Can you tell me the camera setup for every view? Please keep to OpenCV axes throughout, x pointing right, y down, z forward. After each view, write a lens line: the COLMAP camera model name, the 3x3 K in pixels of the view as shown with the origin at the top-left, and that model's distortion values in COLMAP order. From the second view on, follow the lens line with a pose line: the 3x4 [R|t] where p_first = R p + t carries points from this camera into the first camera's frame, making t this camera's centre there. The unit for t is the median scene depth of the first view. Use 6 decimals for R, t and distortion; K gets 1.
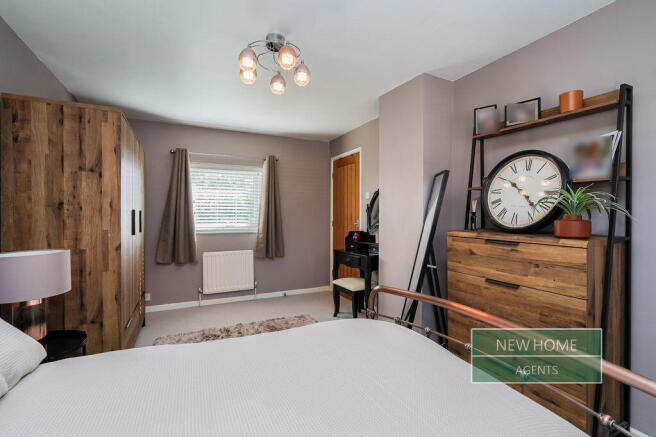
lens RADIAL K [[306.2, 0, 326.6], [0, 306.2, 216.2], [0, 0, 1]] dist [-0.004282, 0.005425]
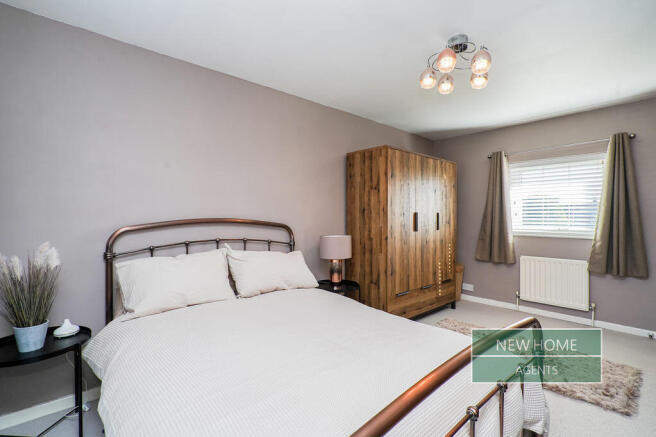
lens RADIAL K [[306.2, 0, 330.6], [0, 306.2, 219.0], [0, 0, 1]] dist [-0.004282, 0.005425]
pose [[0.276472, 0.012206, -0.960944, 0.678174], [-0.002934, 0.999925, 0.011857, -0.008709], [0.961017, -0.000459, 0.276487, 0.327229]]
